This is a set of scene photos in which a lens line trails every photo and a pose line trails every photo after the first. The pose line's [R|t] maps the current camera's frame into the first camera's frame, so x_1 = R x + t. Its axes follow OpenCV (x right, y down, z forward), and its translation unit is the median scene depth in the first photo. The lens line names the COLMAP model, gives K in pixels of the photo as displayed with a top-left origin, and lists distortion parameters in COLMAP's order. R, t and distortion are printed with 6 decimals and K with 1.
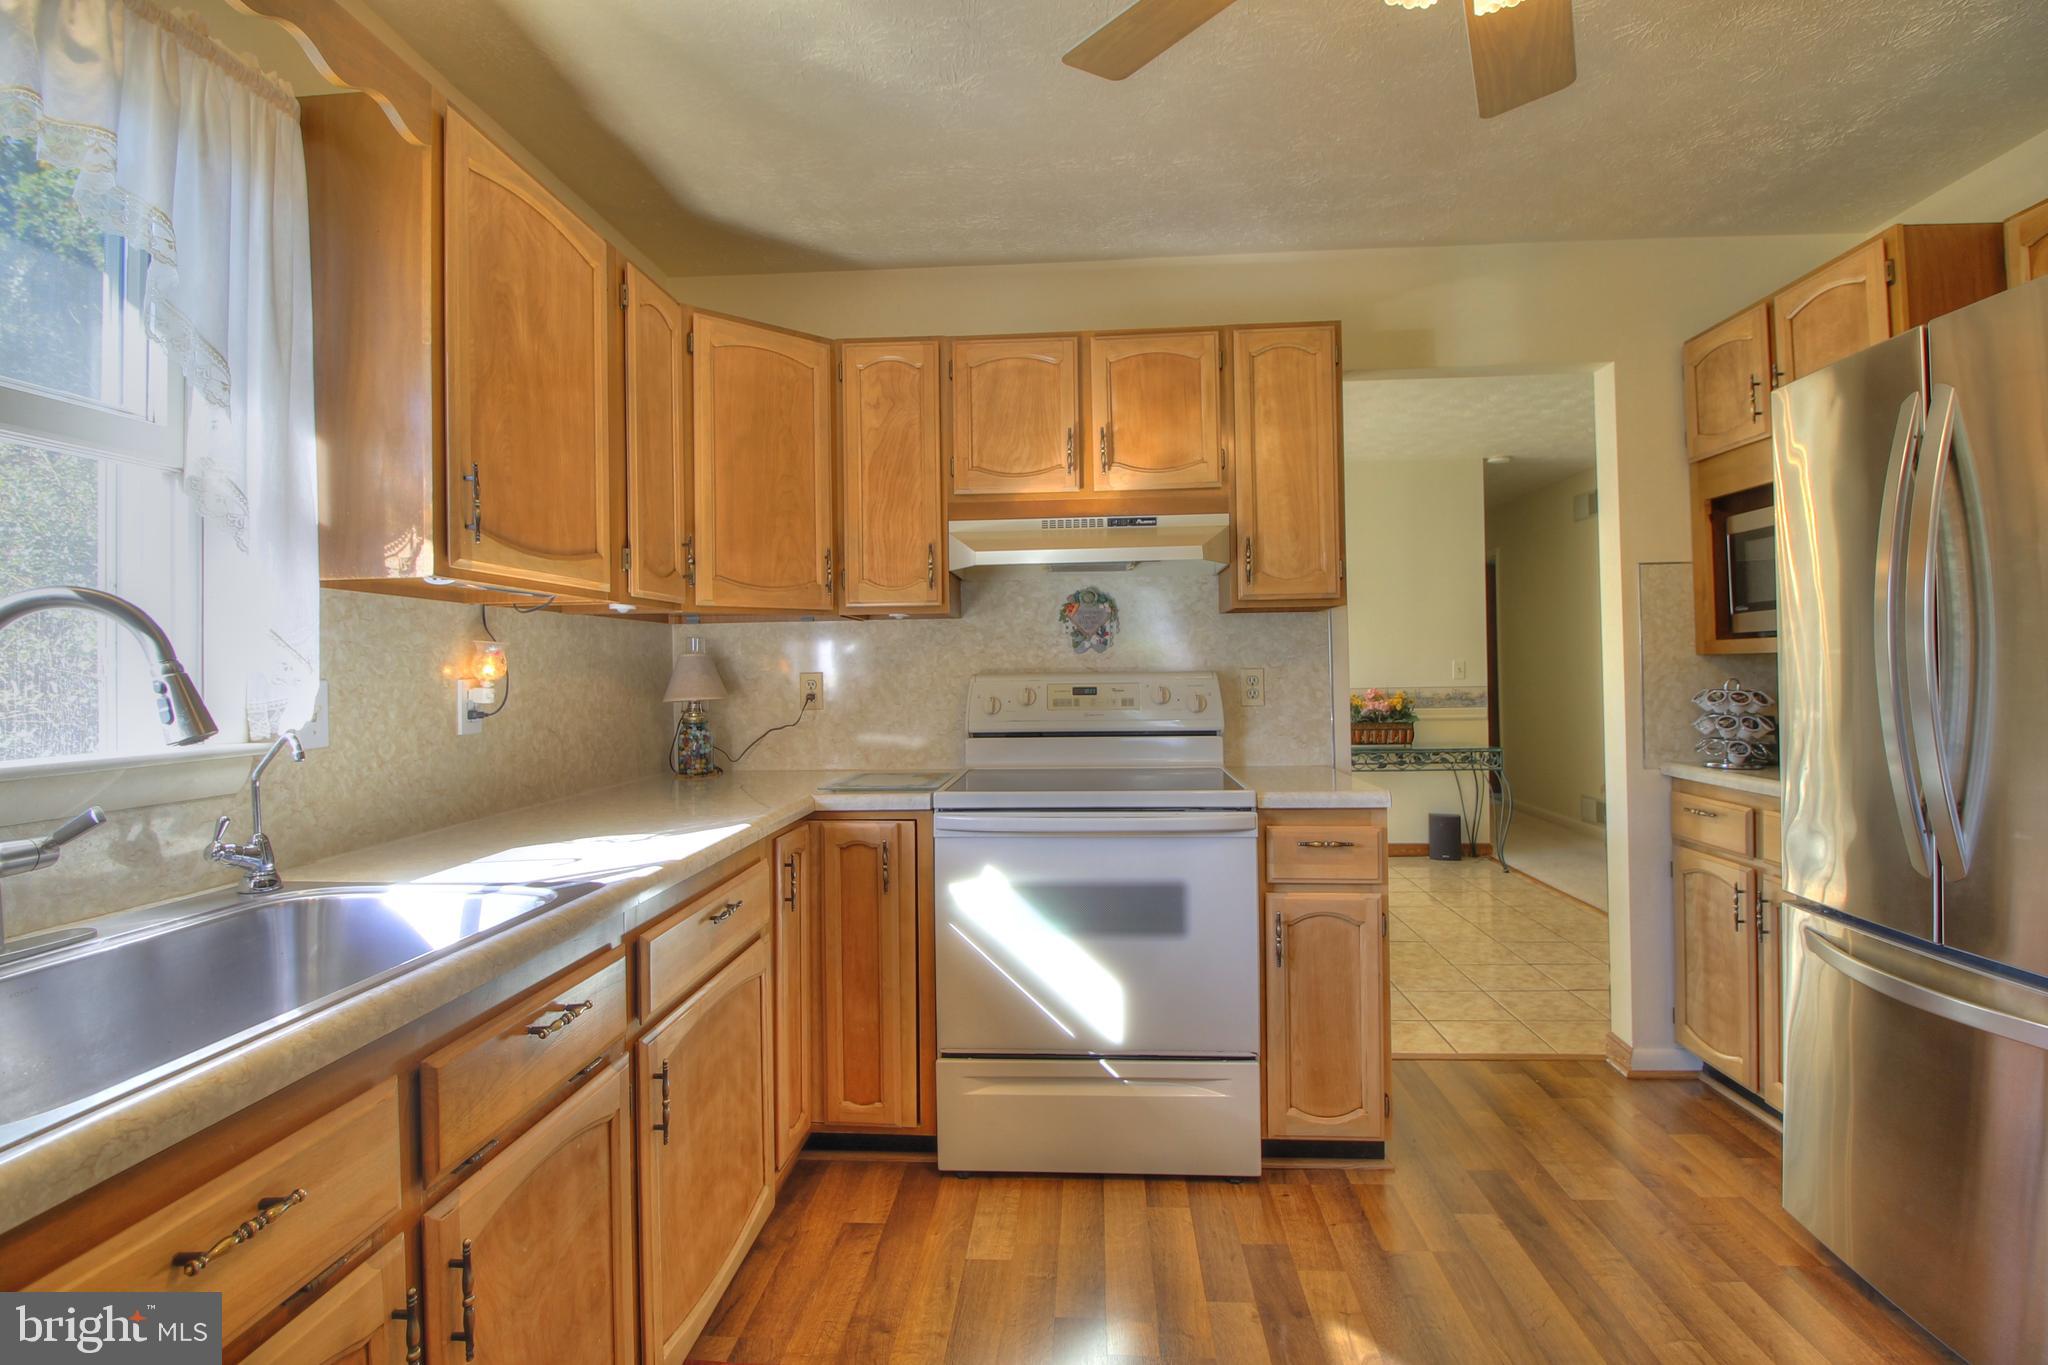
lens RADIAL K [[959.9, 0, 1028.1], [0, 959.9, 661.5], [0, 0, 1]] dist [-0.007664, -0.007356]
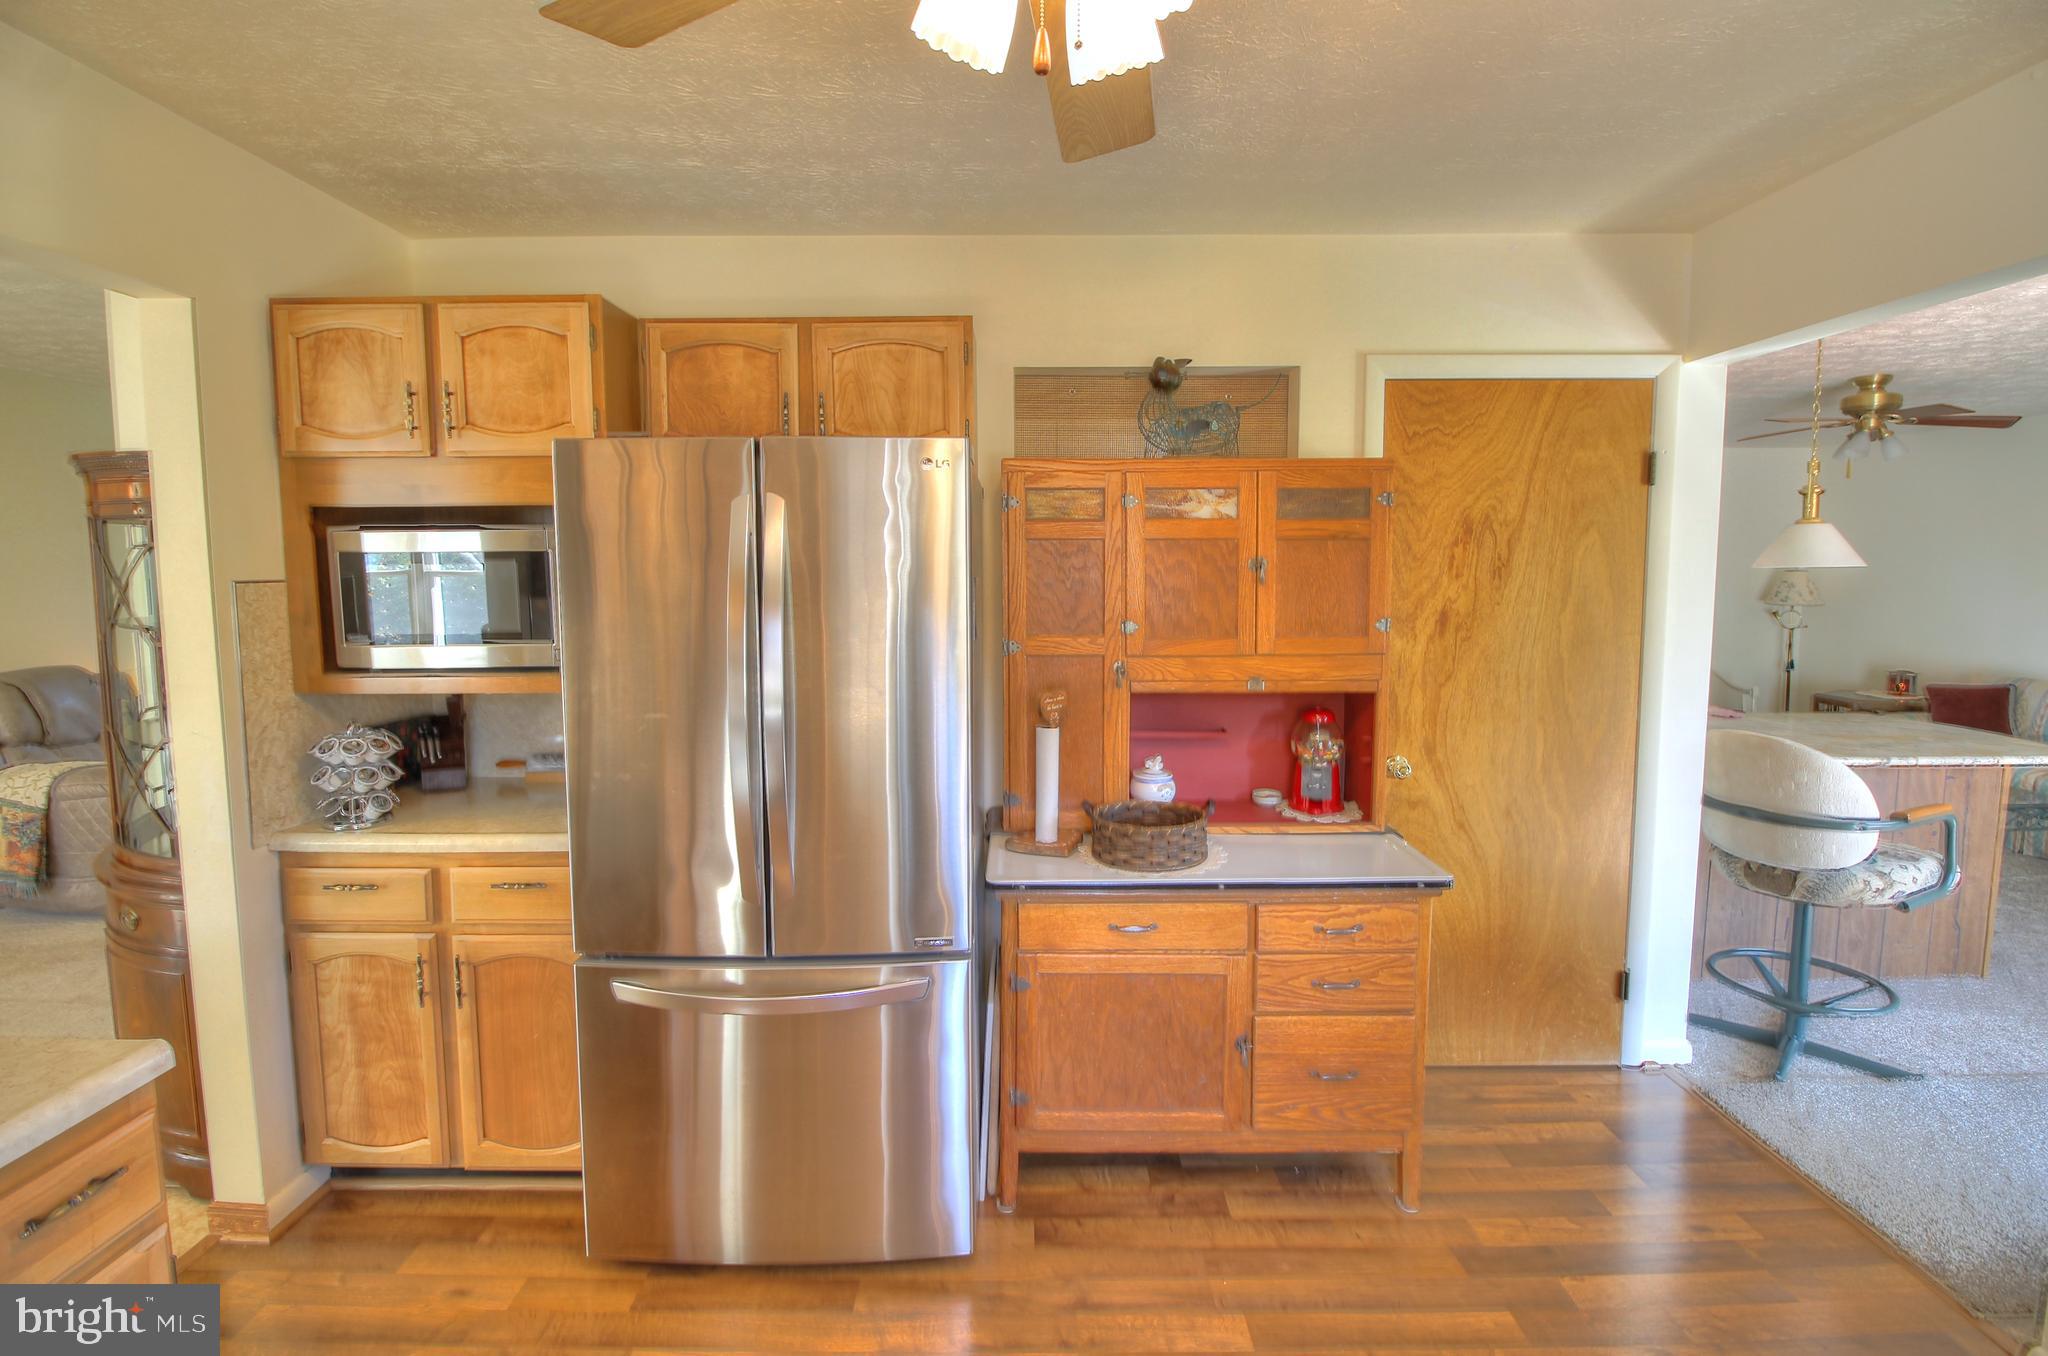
lens RADIAL K [[968.2, 0, 1042.3], [0, 968.2, 661.7], [0, 0, 1]] dist [-0.011199, -0.000185]
pose [[-0.056208, -0.075967, 0.995525, -0.167473], [-0.008503, 0.997101, 0.075608, -0.114337], [-0.998383, -0.004215, -0.056691, 0.459545]]
